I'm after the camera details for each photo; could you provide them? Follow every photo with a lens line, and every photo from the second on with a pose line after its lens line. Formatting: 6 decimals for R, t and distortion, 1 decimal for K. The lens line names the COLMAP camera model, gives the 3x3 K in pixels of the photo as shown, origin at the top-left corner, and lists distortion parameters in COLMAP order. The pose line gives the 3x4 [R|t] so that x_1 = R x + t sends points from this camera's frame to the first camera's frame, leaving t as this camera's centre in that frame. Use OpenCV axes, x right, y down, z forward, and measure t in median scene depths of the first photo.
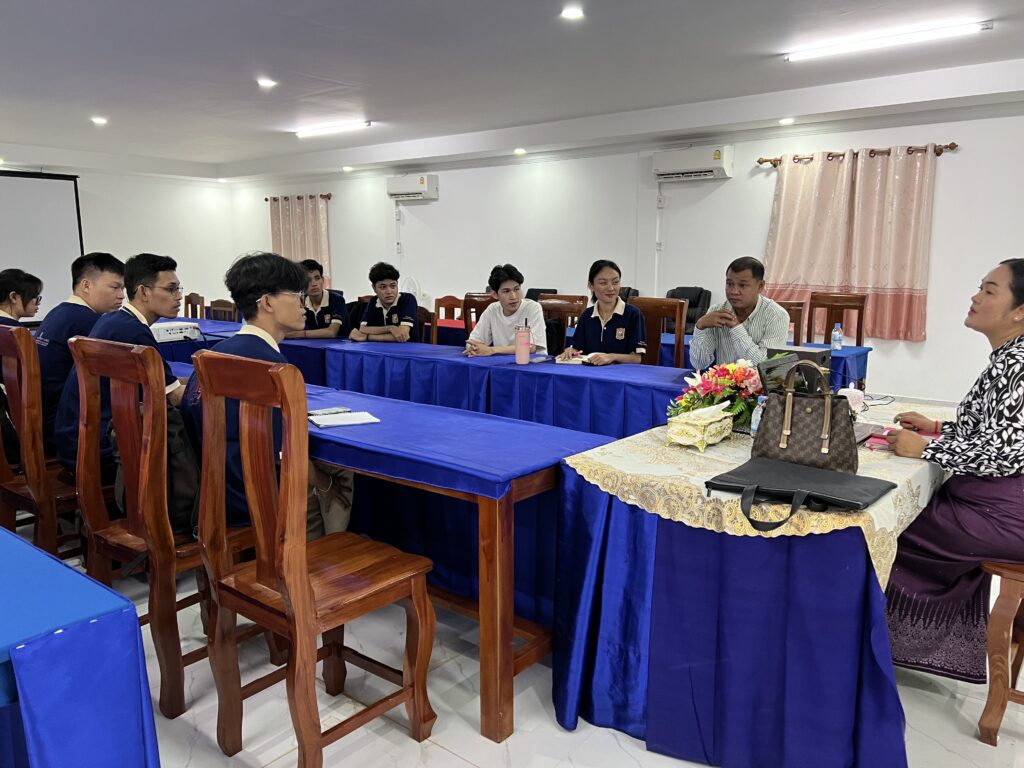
lens RADIAL K [[768.7, 0, 522.0], [0, 768.7, 386.0], [0, 0, 1]] dist [0.050094, -0.057197]
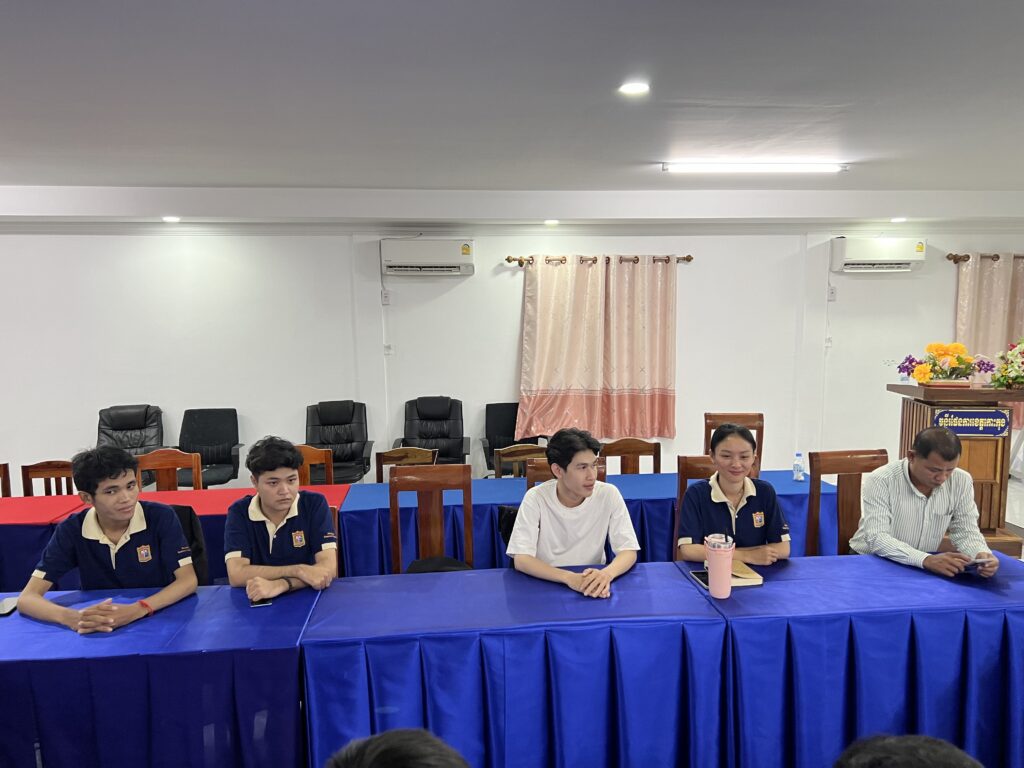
lens RADIAL K [[768.7, 0, 501.3], [0, 768.7, 392.7], [0, 0, 1]] dist [0.050094, -0.057197]
pose [[0.733791, -0.084555, 0.674092, -0.329480], [0.120657, 0.992671, -0.006827, -0.127401], [-0.668575, 0.086344, 0.738615, 0.343124]]
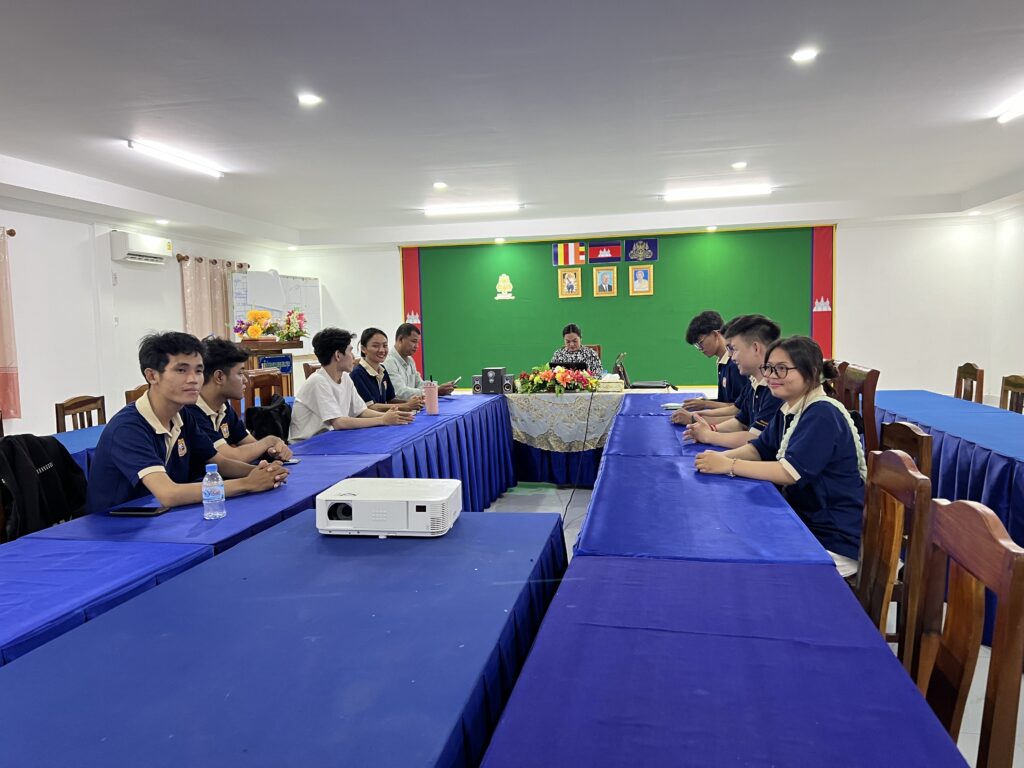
lens RADIAL K [[832.7, 0, 484.9], [0, 832.7, 392.2], [0, 0, 1]] dist [0.054810, -0.023338]
pose [[-0.454486, -0.053307, 0.889157, -0.680253], [0.174137, 0.973630, 0.147379, -0.135039], [-0.873567, 0.221817, -0.433219, 0.864740]]
